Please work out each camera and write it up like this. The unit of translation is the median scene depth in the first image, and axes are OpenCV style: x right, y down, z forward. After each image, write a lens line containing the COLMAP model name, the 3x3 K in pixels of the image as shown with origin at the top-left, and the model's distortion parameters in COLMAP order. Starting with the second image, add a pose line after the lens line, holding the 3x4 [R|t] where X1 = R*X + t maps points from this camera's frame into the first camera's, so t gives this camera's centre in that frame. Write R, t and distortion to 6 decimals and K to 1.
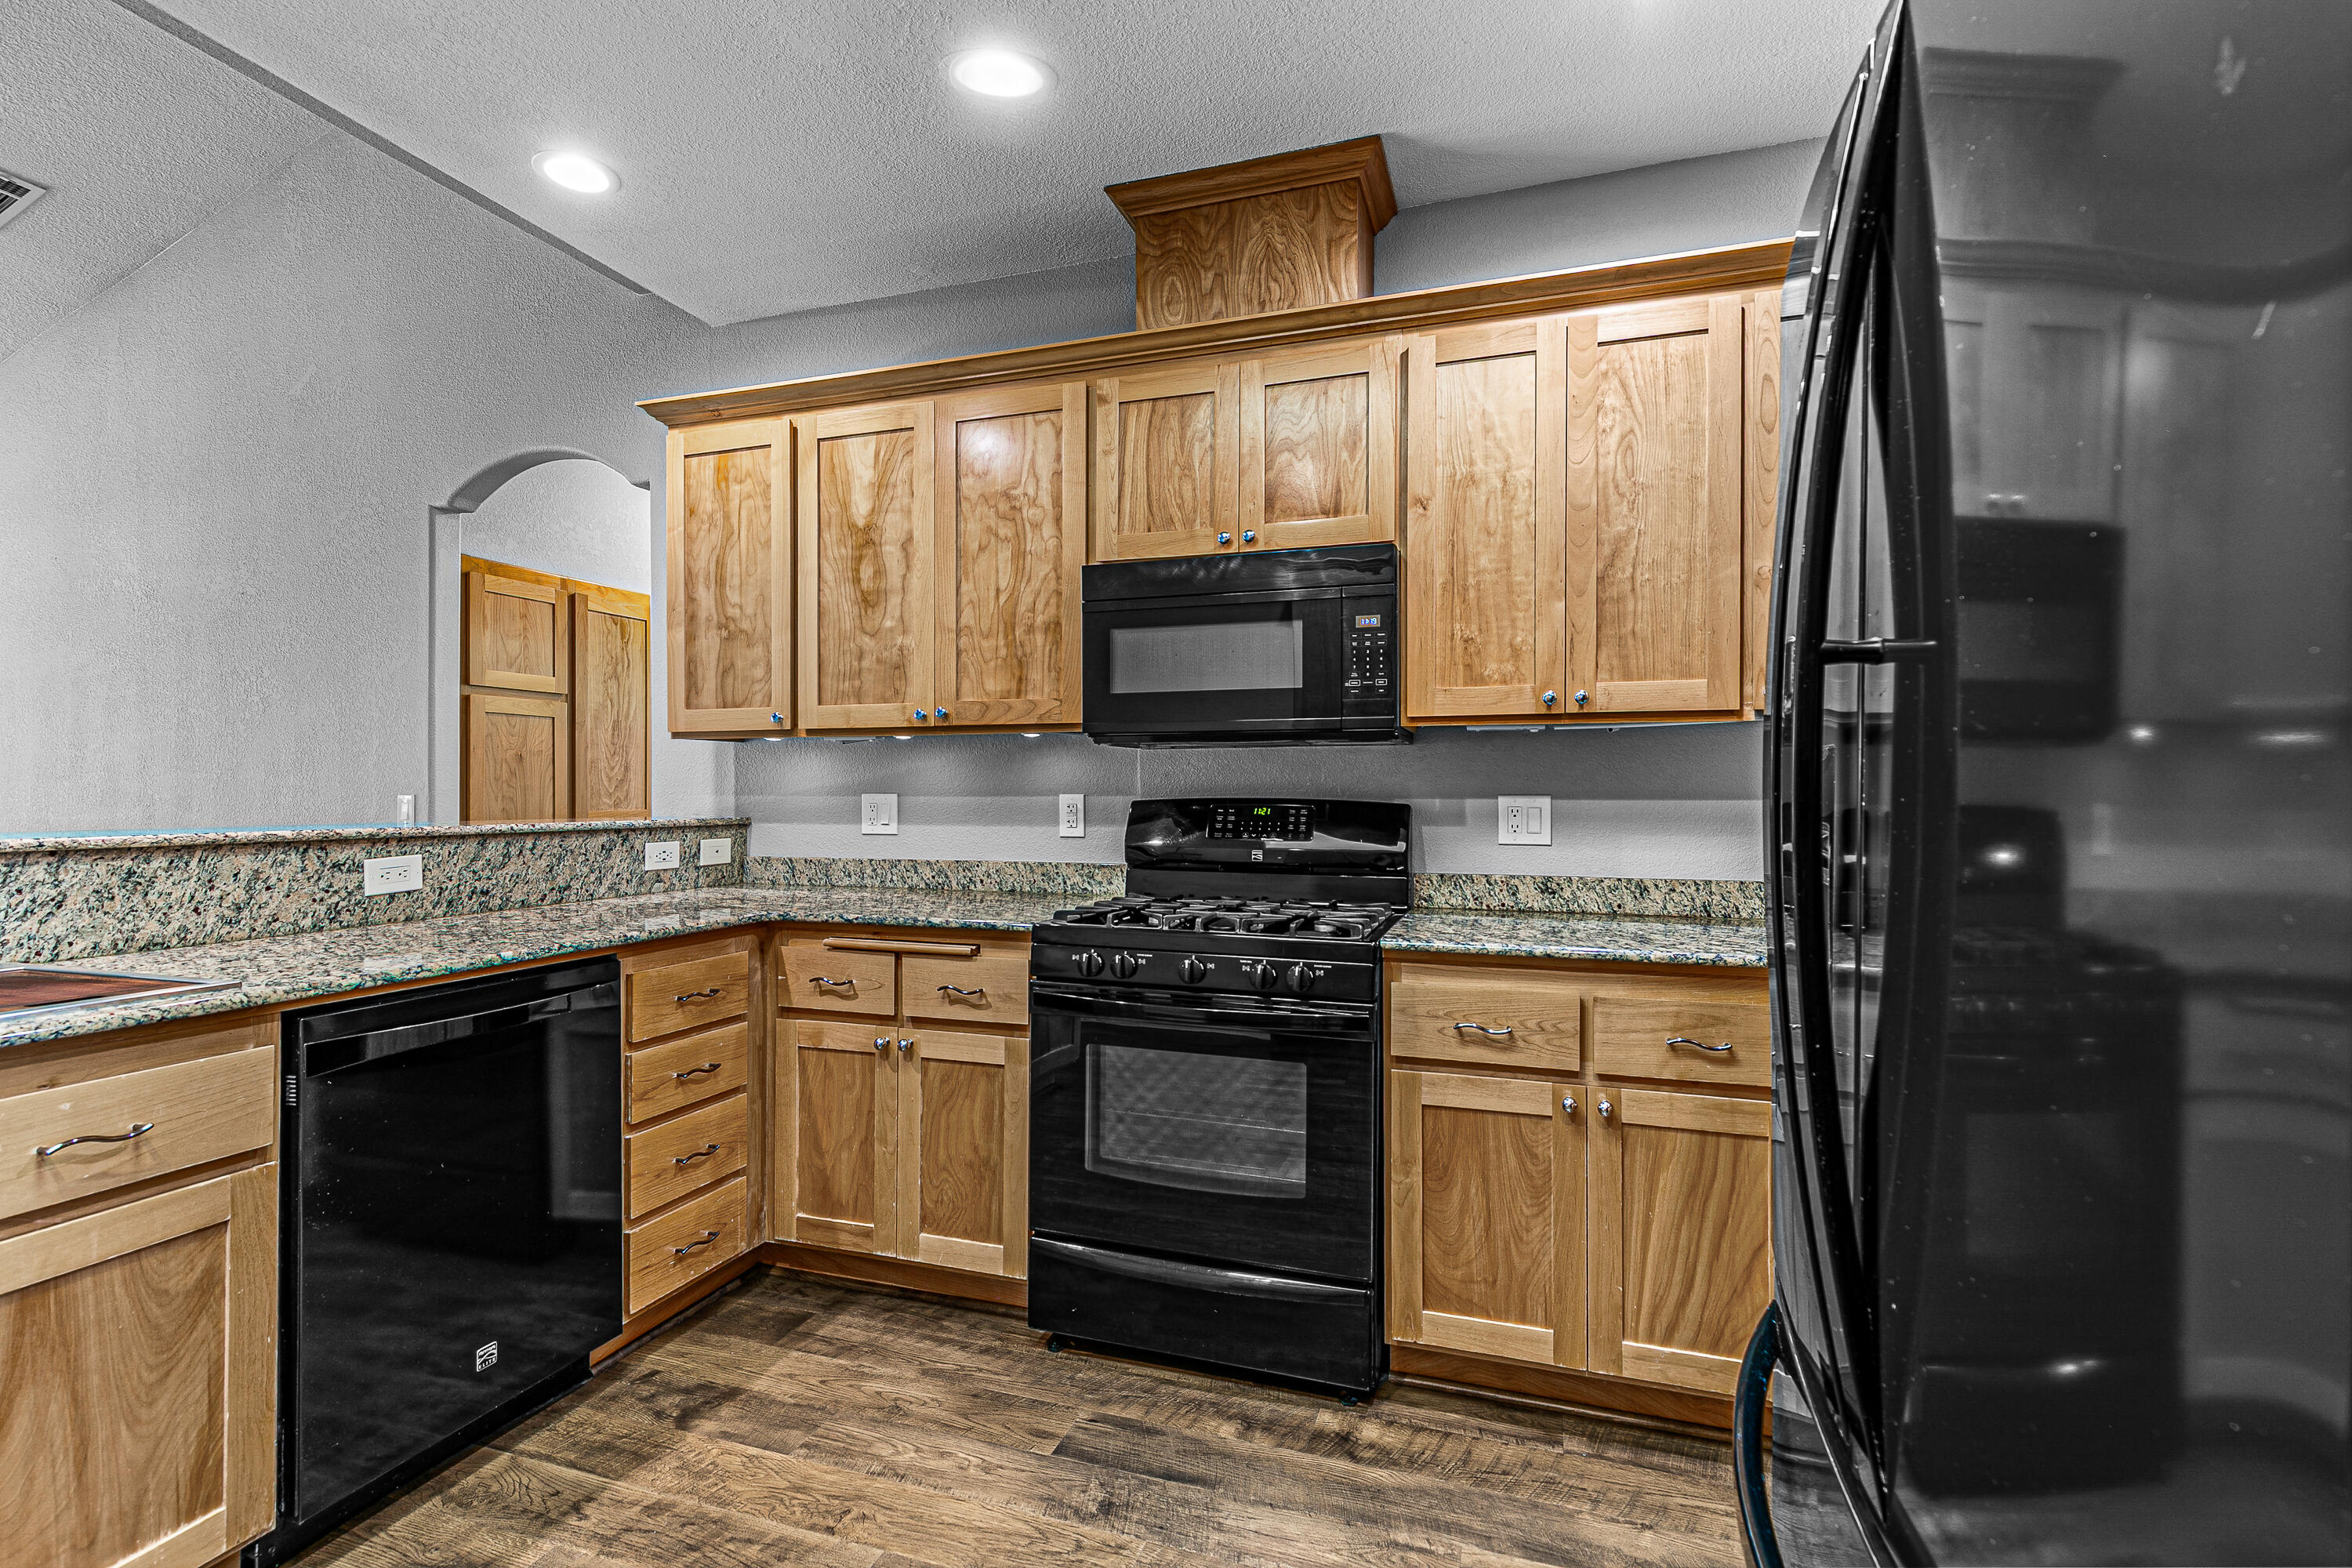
lens RADIAL K [[1064.6, 0, 1179.7], [0, 1064.6, 785.6], [0, 0, 1]] dist [0.006060, 0.000394]
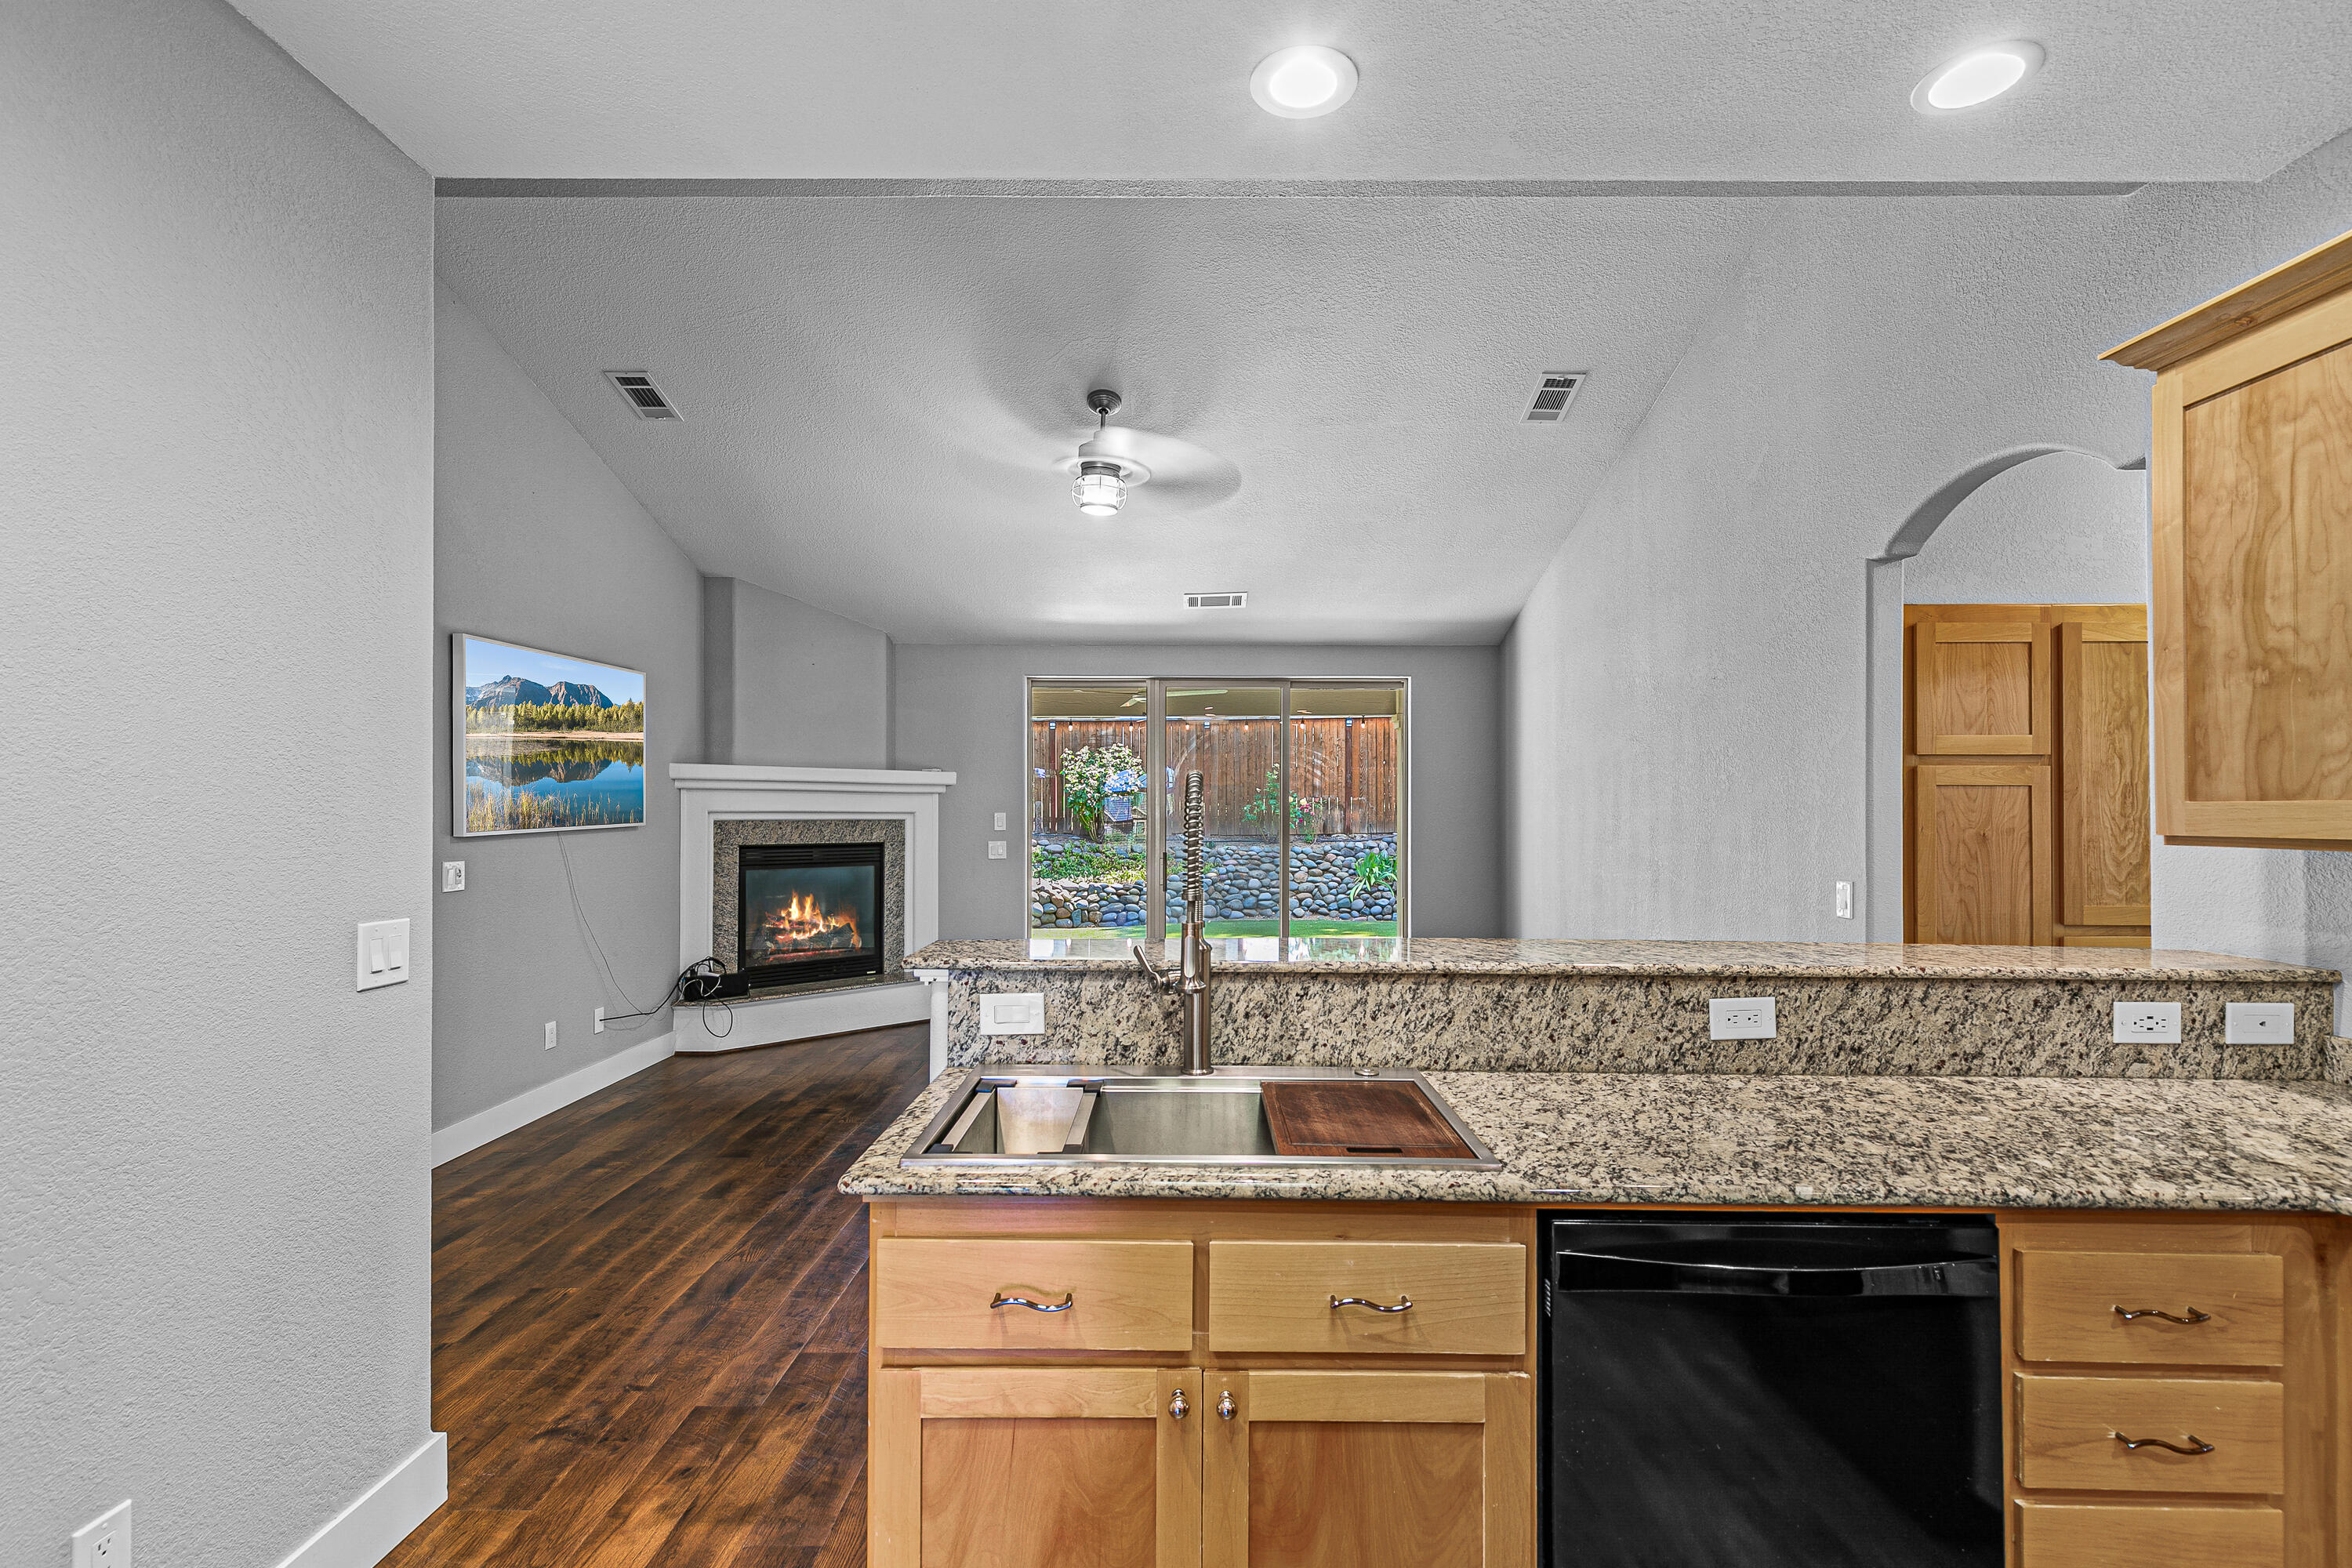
lens RADIAL K [[1068.4, 0, 1176.7], [0, 1068.4, 801.0], [0, 0, 1]] dist [0.006122, -0.000610]
pose [[0.307732, -0.007621, -0.951443, -0.041793], [-0.002374, 0.999959, -0.008777, -0.073746], [0.951470, 0.004959, 0.307701, 0.256141]]
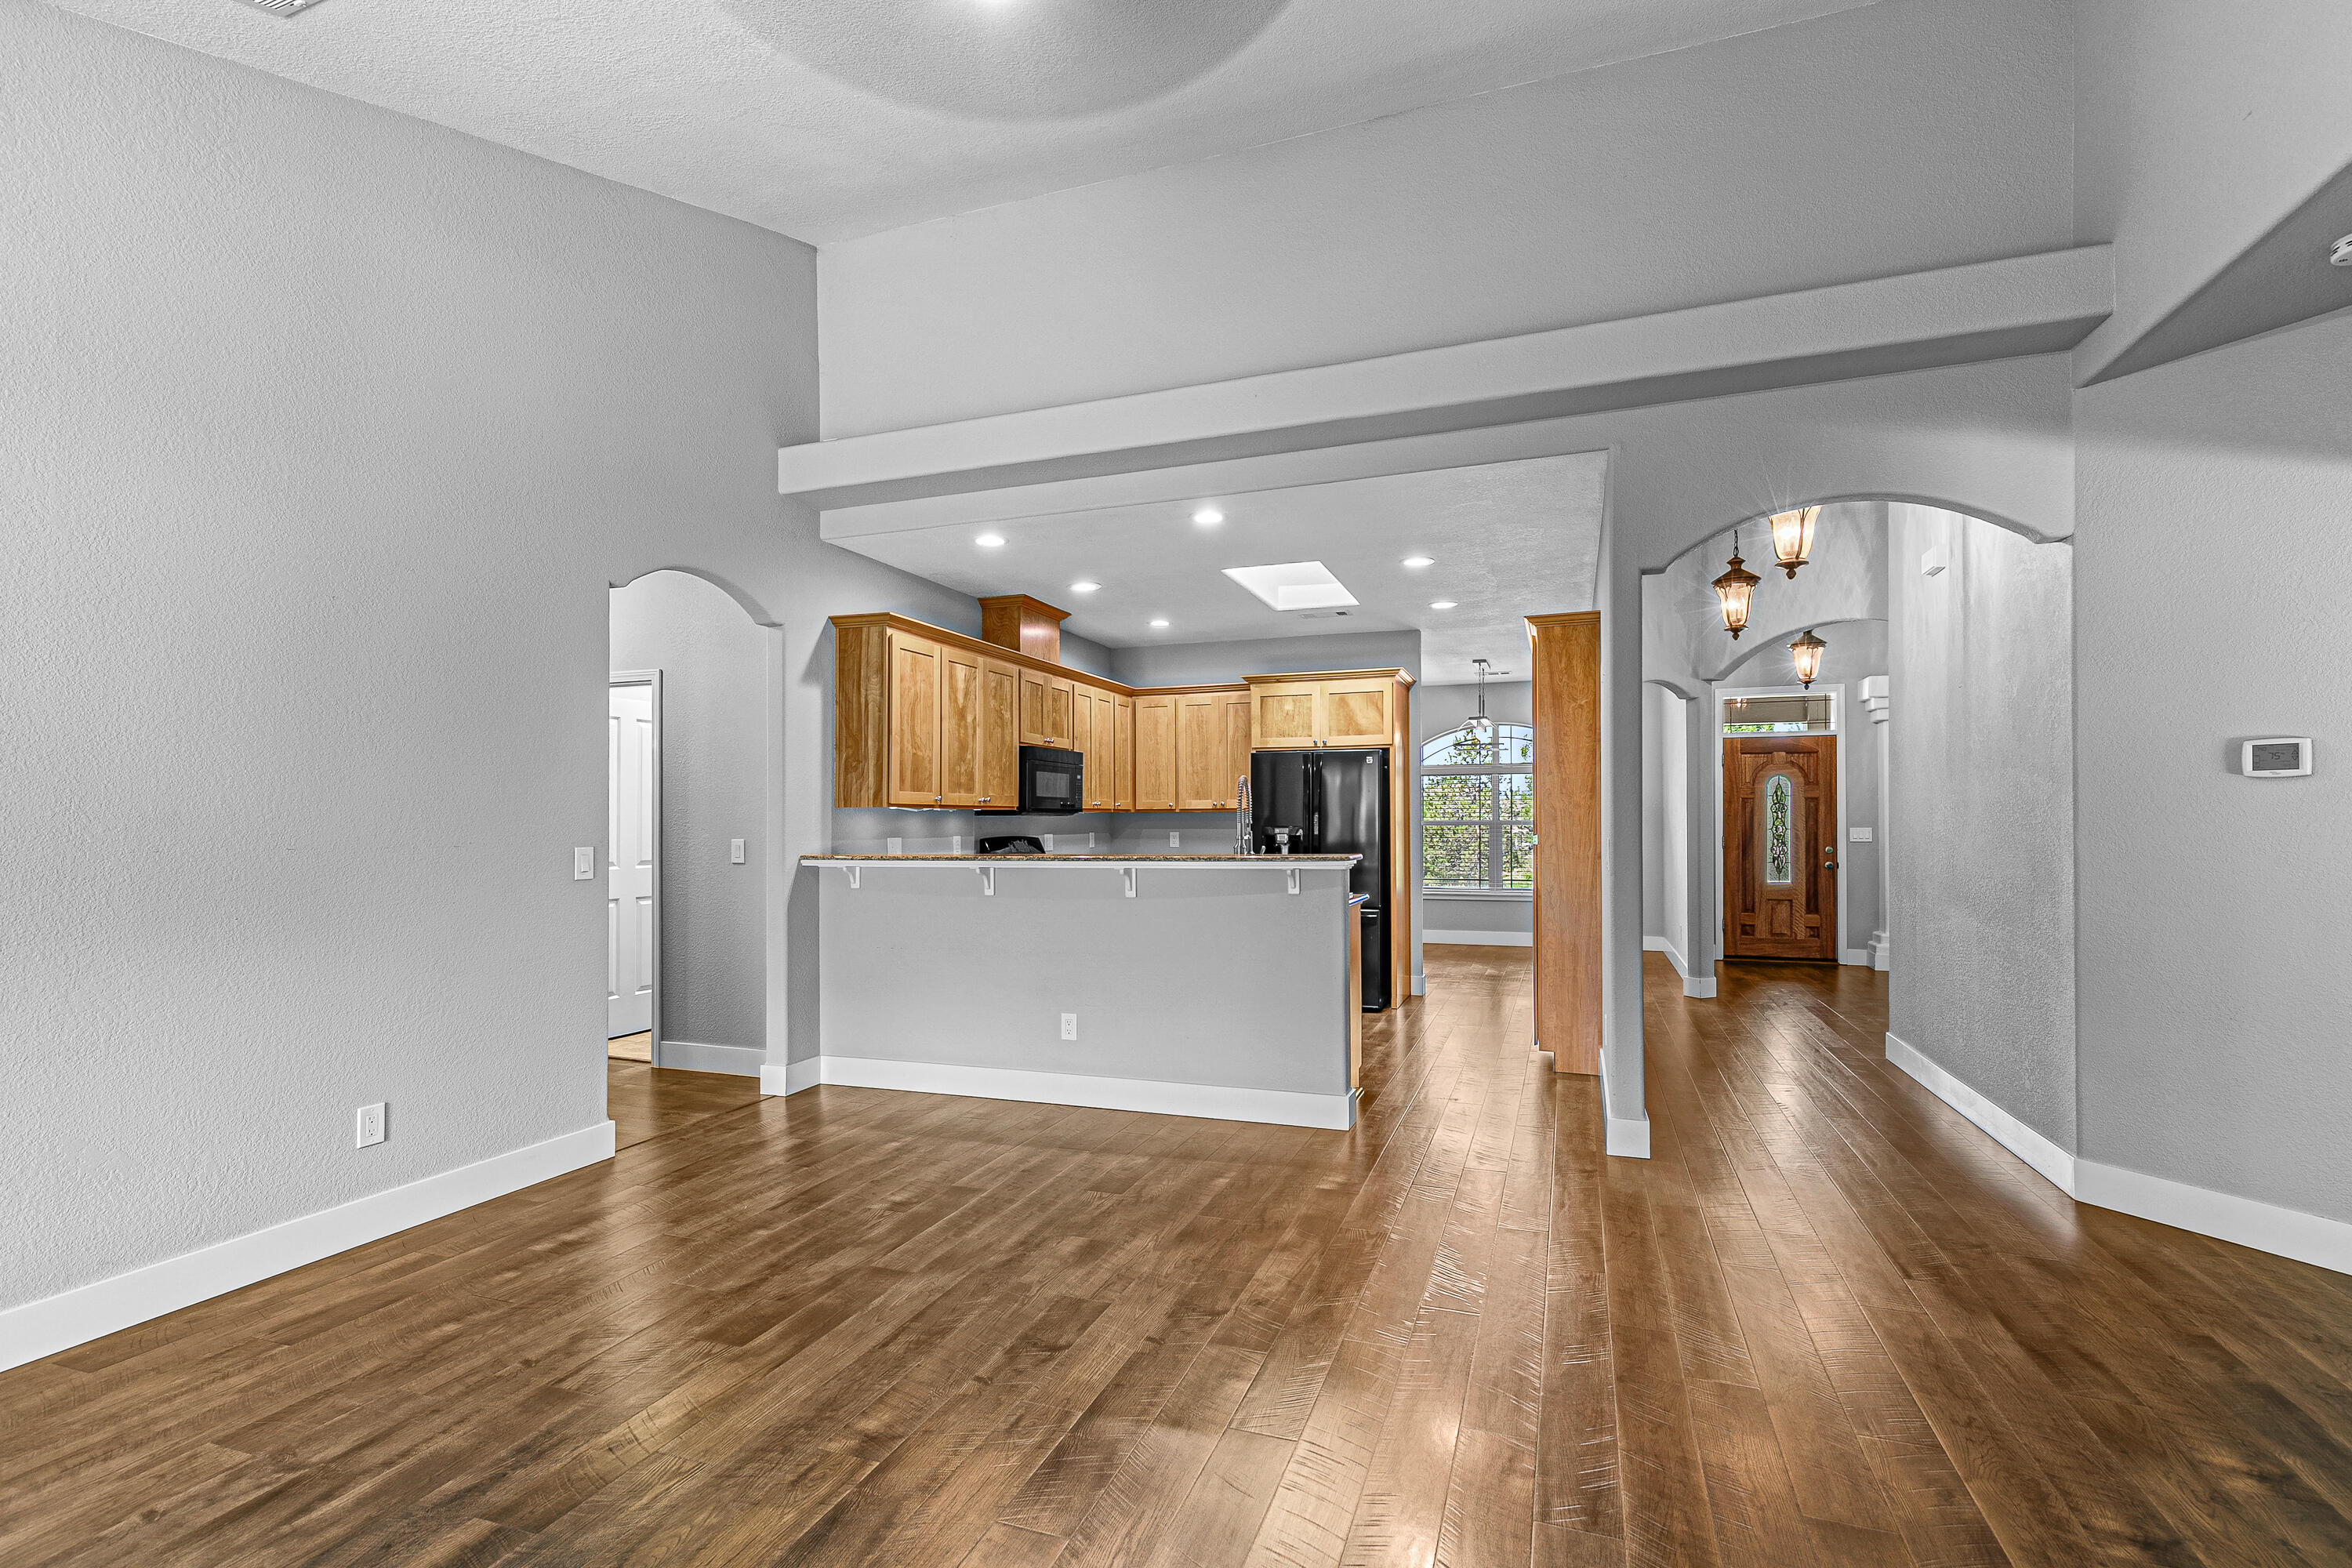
lens RADIAL K [[1120.5, 0, 1156.3], [0, 1120.5, 813.2], [0, 0, 1]] dist [-0.003008, -0.000216]
pose [[0.034397, 0.007121, 0.999383, -2.640321], [0.003232, 0.999969, -0.007236, -0.022911], [-0.999403, 0.003479, 0.034372, 0.584256]]
